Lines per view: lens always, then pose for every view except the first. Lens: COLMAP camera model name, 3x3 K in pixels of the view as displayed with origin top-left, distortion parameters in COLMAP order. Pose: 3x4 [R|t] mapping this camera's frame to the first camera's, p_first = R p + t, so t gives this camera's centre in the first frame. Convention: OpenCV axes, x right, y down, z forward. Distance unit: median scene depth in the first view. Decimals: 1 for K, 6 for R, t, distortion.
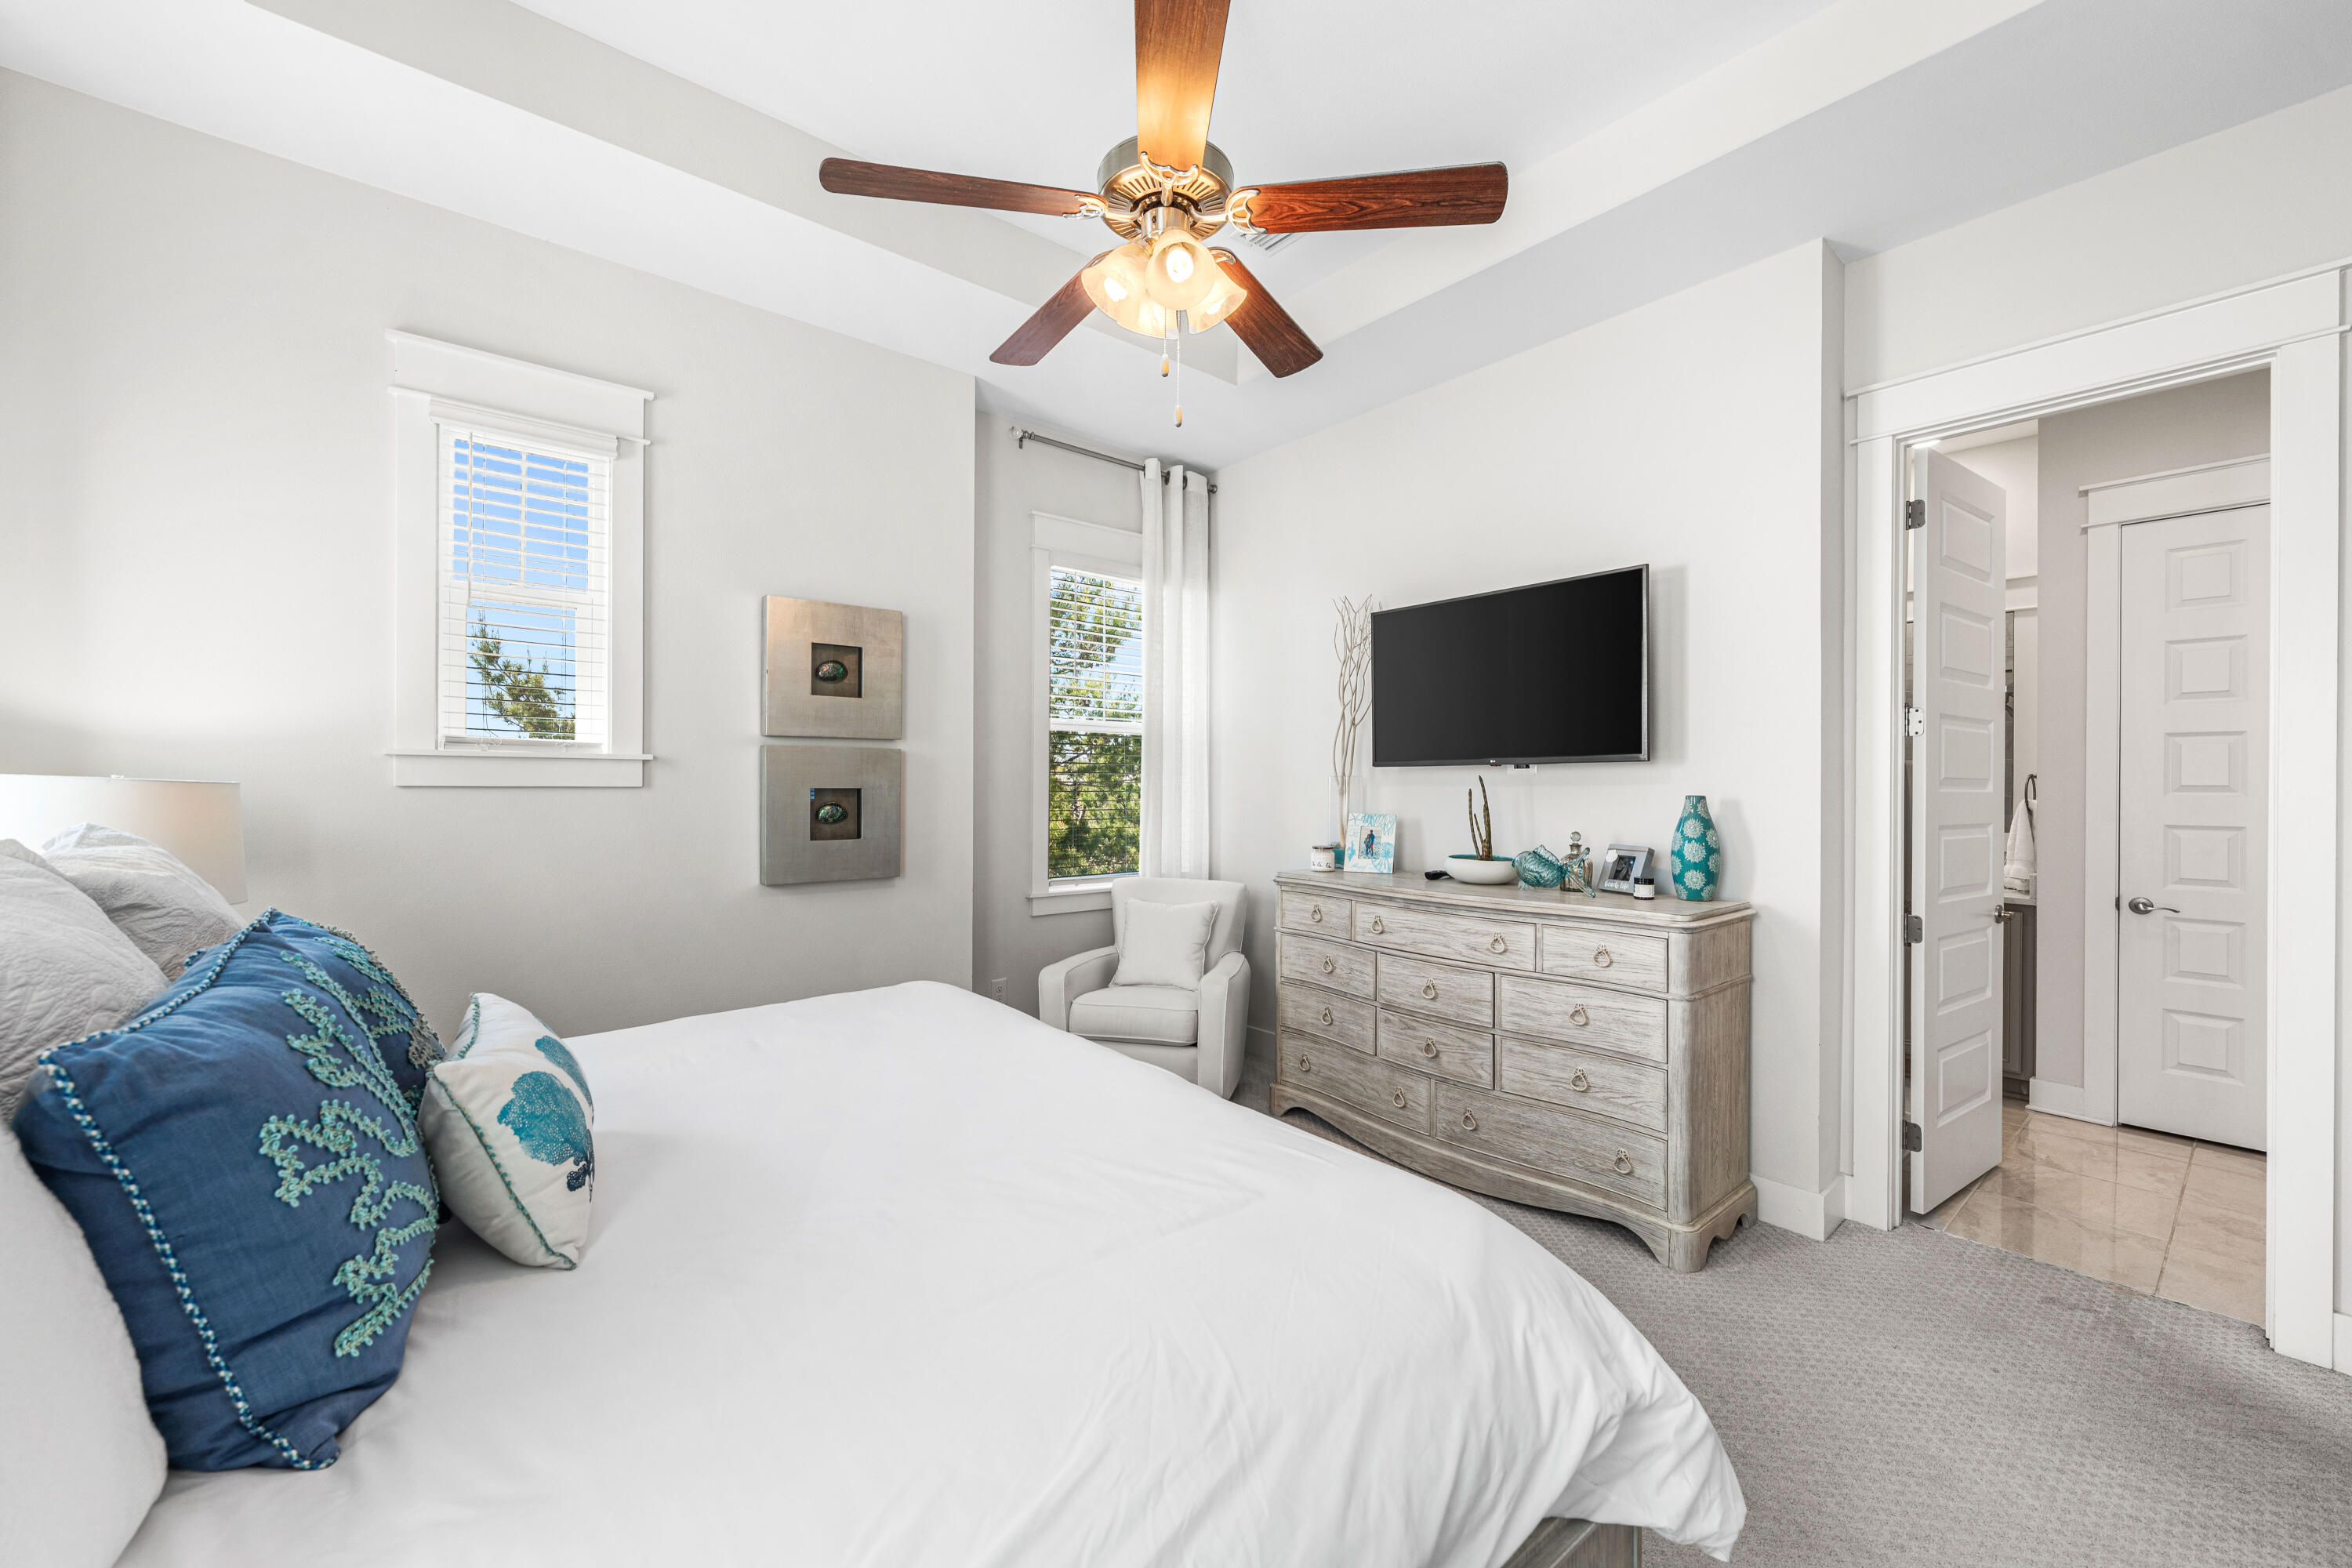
lens RADIAL K [[925.2, 0, 1174.8], [0, 925.2, 794.8], [0, 0, 1]] dist [-0.001717, 0.000002]
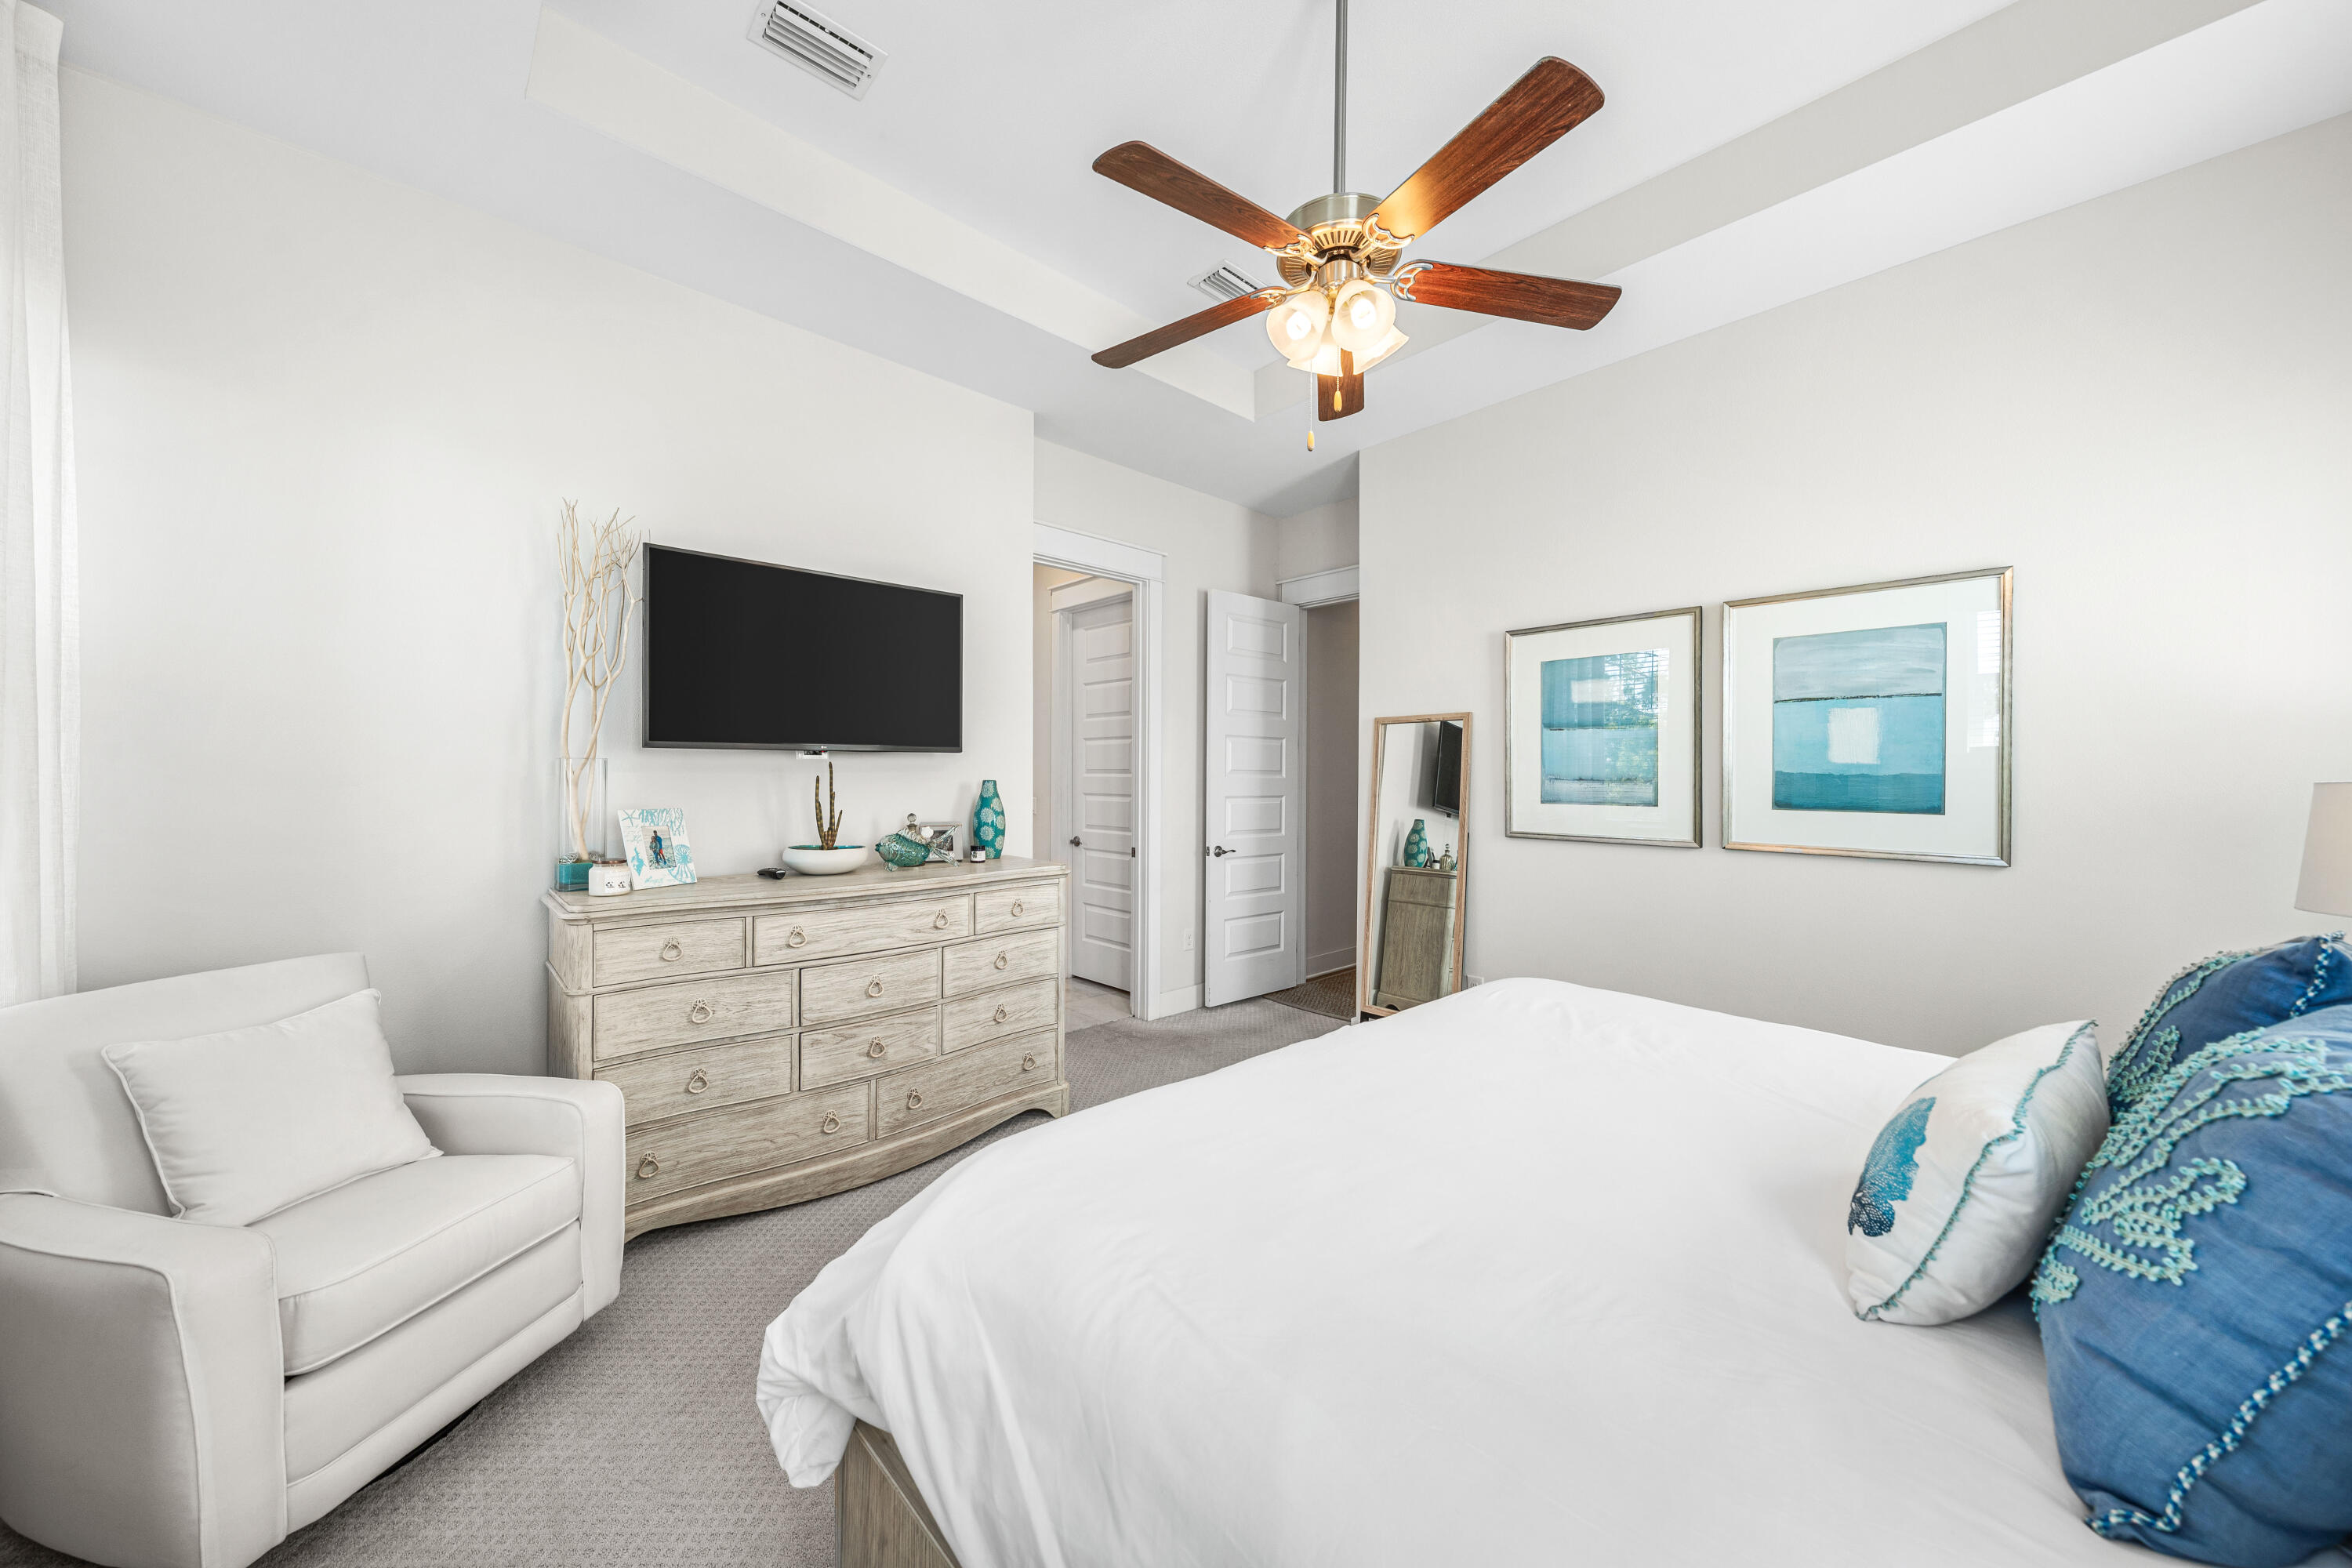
lens RADIAL K [[824.0, 0, 1176.0], [0, 824.0, 784.0], [0, 0, 1]] dist [0.000350, -0.000012]
pose [[-0.058596, -0.017456, 0.998129, -0.595477], [0.005295, 0.999828, 0.017796, -0.012434], [-0.998268, 0.006328, -0.058494, 0.747593]]
